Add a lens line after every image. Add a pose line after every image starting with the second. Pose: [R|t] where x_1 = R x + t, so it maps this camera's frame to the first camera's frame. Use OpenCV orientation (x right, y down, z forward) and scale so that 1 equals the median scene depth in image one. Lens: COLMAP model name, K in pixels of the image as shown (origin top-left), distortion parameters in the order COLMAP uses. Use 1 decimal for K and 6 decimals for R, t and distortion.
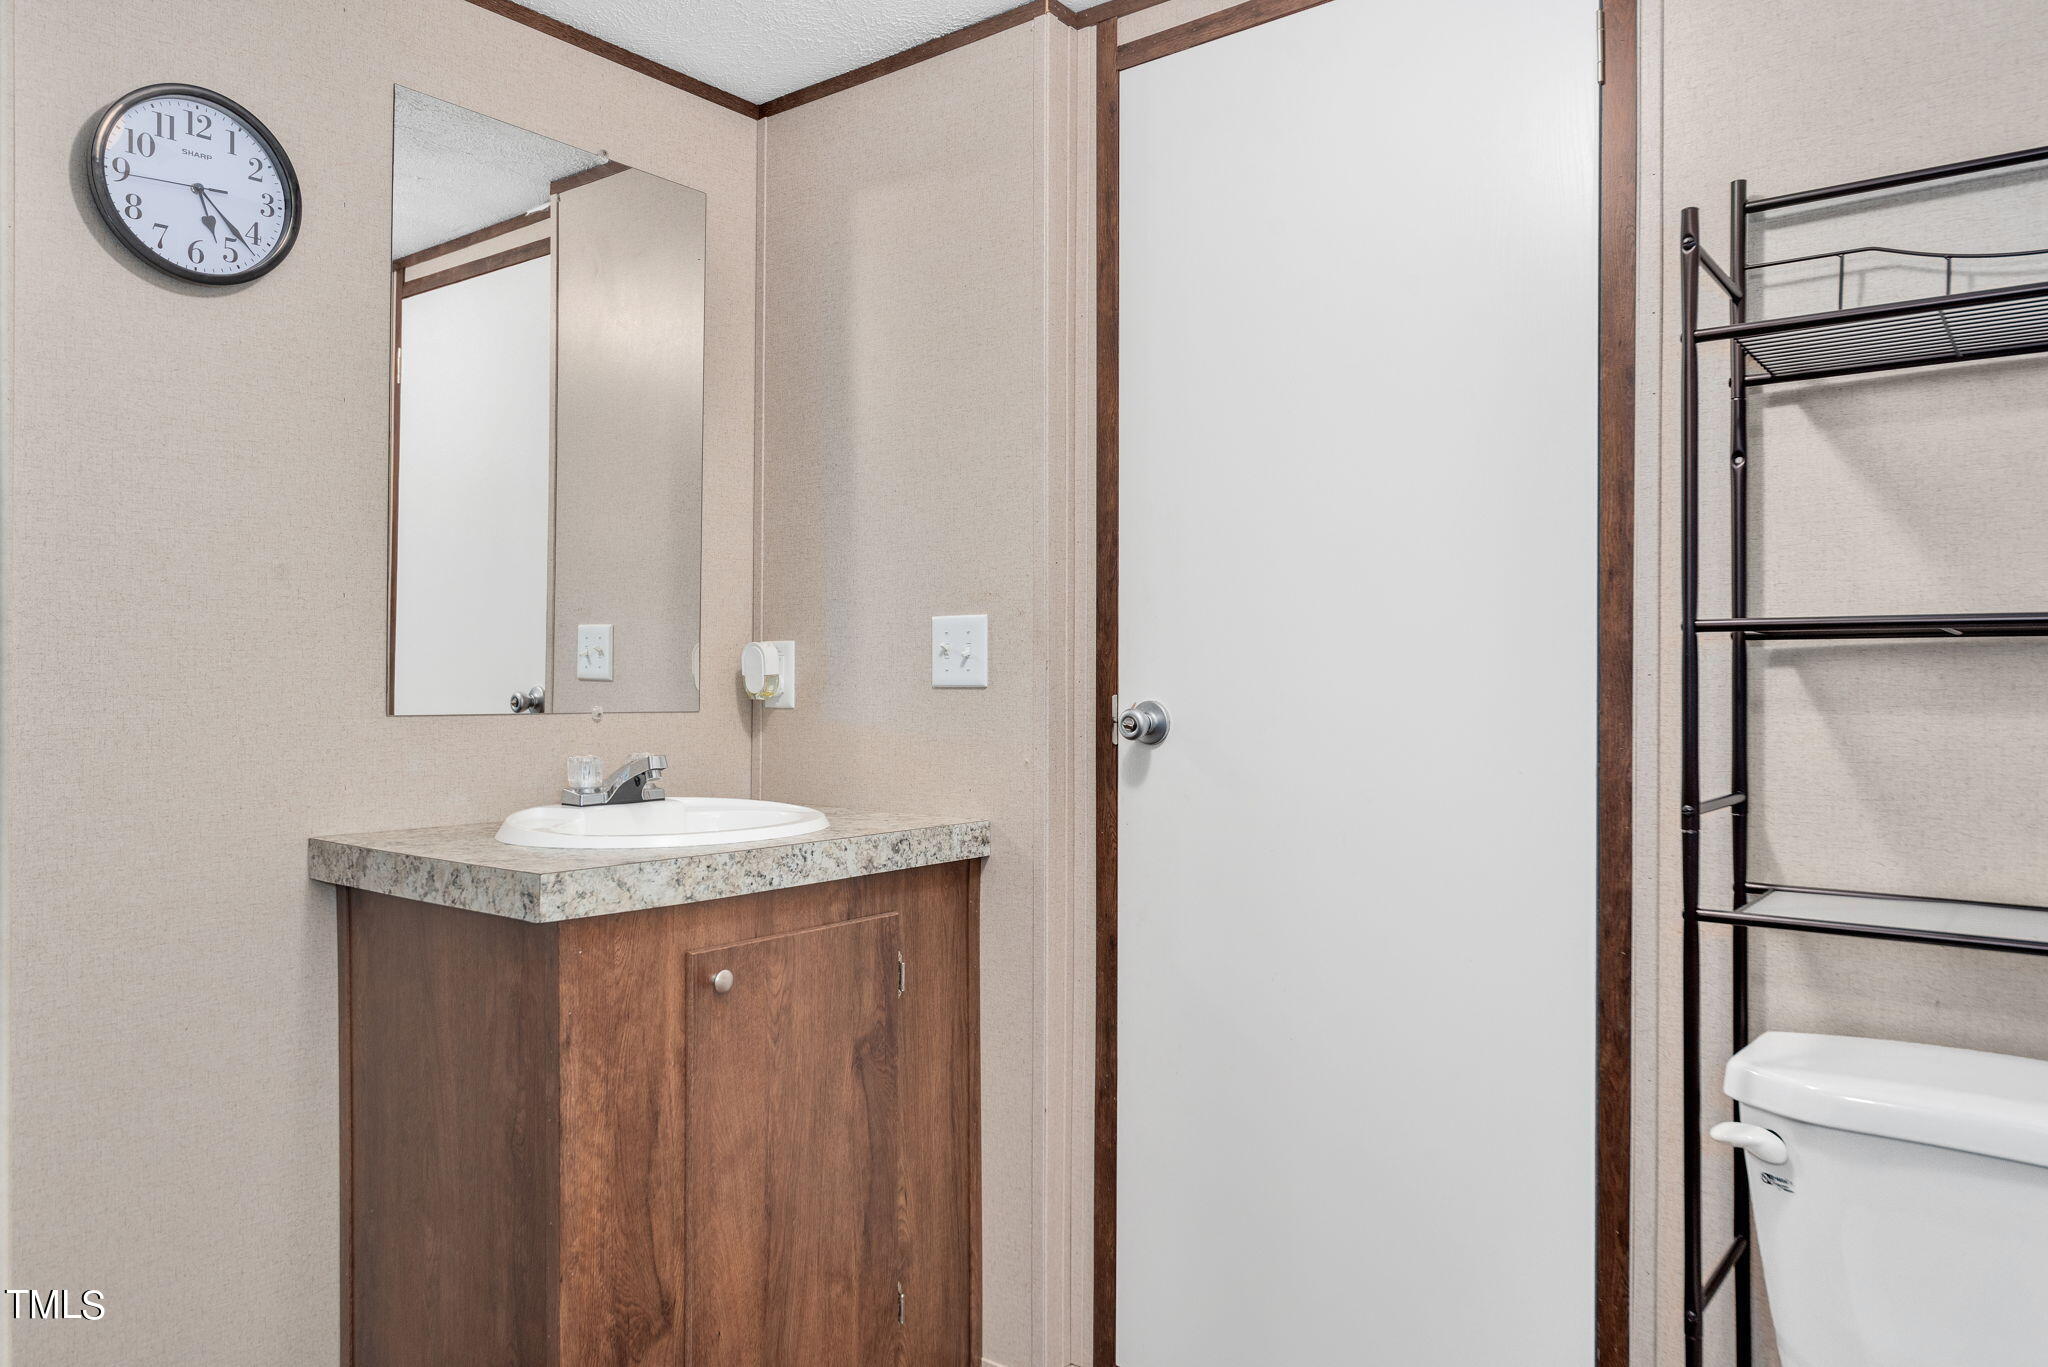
lens RADIAL K [[1368.8, 0, 1039.0], [0, 1368.8, 668.2], [0, 0, 1]] dist [0.003342, 0.000940]
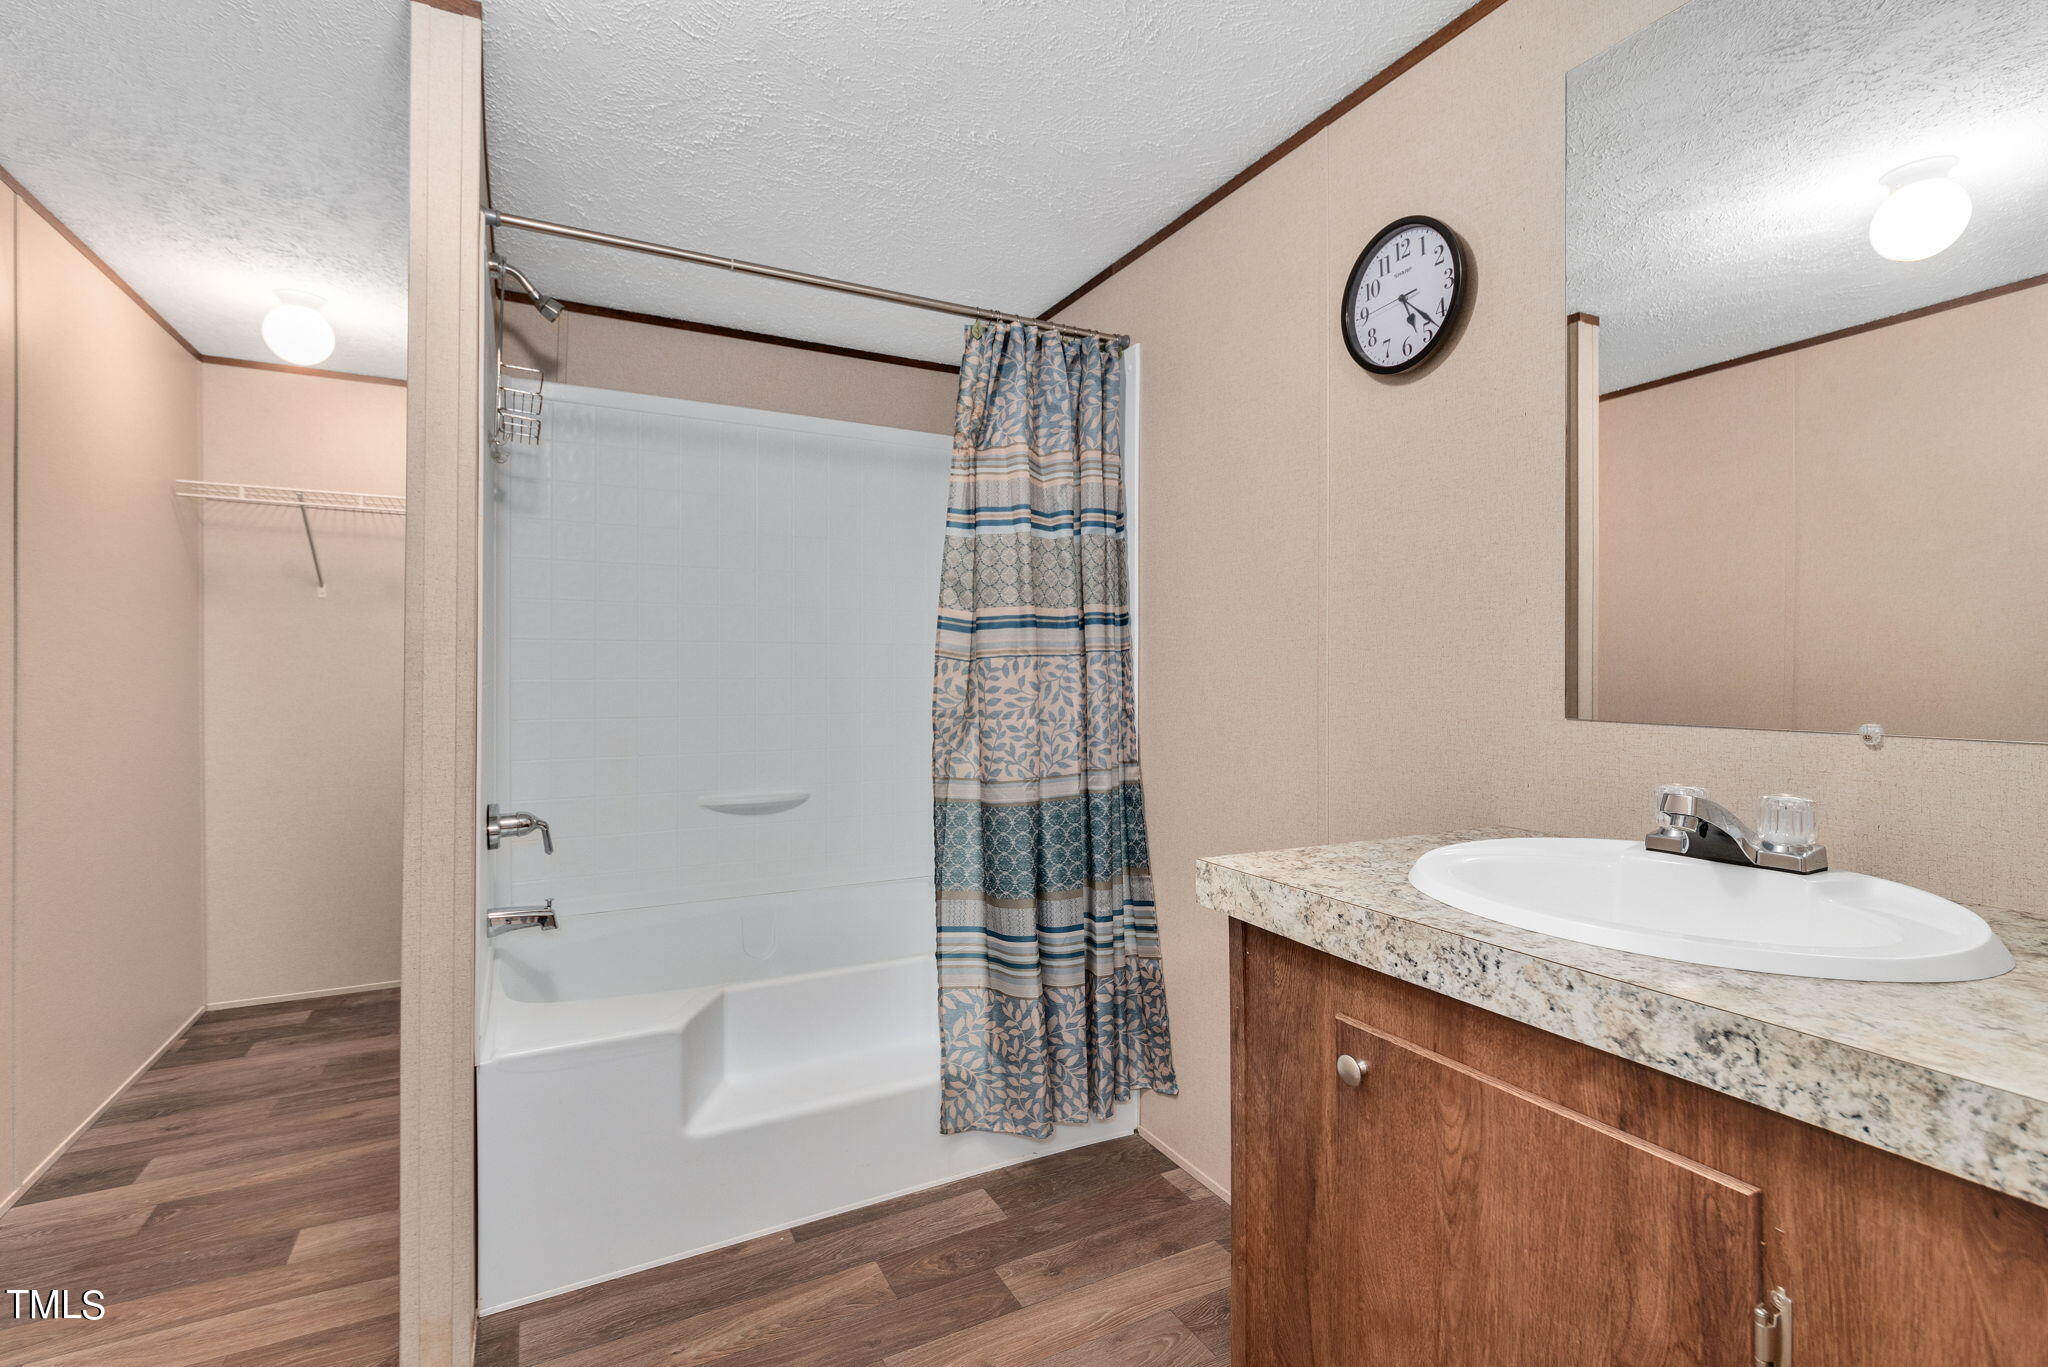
lens RADIAL K [[928.5, 0, 1026.8], [0, 928.5, 670.2], [0, 0, 1]] dist [0.000544, -0.000008]
pose [[-0.405241, -0.009031, -0.914165, 0.318345], [0.001003, 0.999946, -0.010323, 0.006953], [0.914209, -0.005101, -0.405210, 1.019779]]
